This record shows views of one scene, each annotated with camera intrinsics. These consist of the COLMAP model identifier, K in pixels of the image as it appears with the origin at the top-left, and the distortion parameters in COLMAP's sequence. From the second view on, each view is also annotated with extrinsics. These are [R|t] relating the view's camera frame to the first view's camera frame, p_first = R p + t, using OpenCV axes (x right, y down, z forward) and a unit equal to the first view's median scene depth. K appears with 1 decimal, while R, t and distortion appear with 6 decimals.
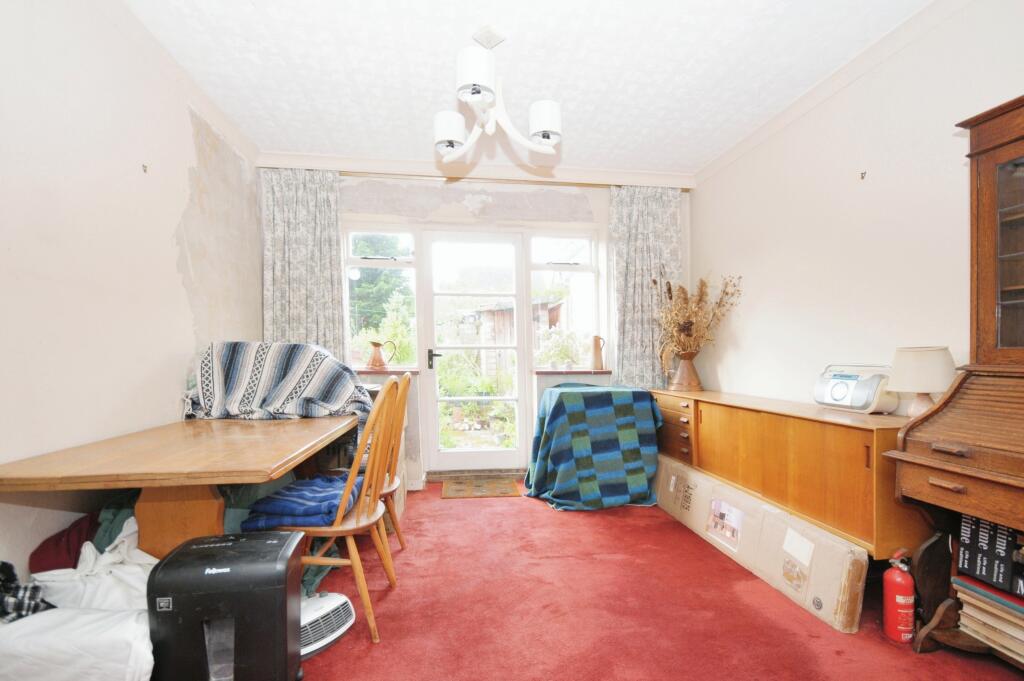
lens RADIAL K [[469.7, 0, 512.0], [0, 469.7, 340.5], [0, 0, 1]] dist [0.000382, 0.000011]
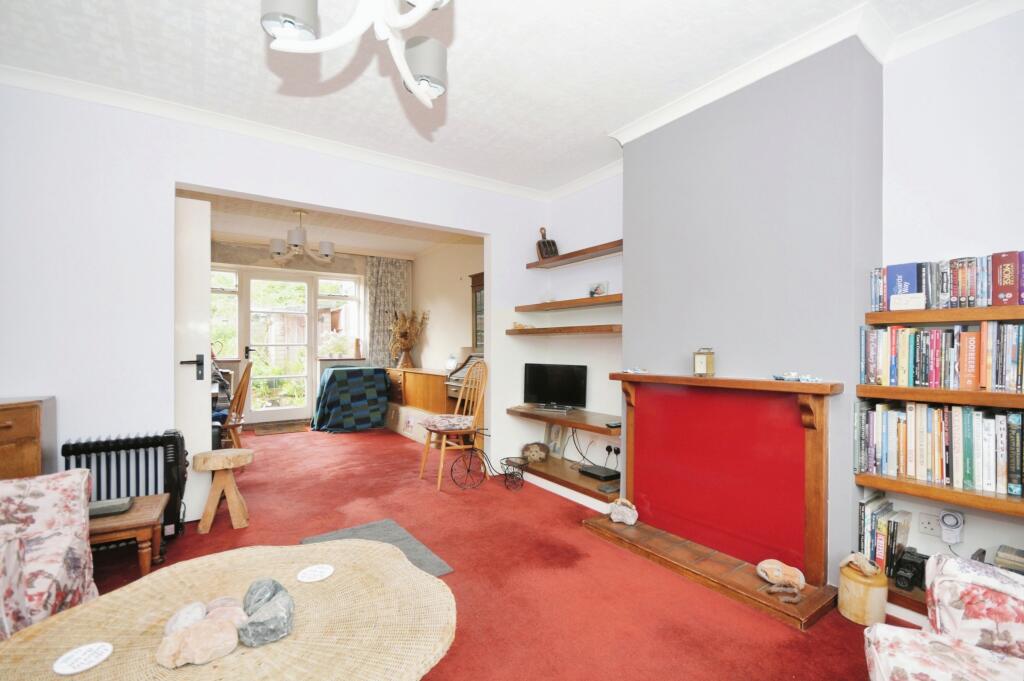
lens RADIAL K [[445.2, 0, 512.3], [0, 445.2, 319.2], [0, 0, 1]] dist [0.000623, -0.000021]
pose [[0.896538, 0.022707, 0.442384, -0.040885], [-0.010340, 0.999486, -0.030347, -0.038894], [-0.442845, 0.022633, 0.896312, -0.794220]]
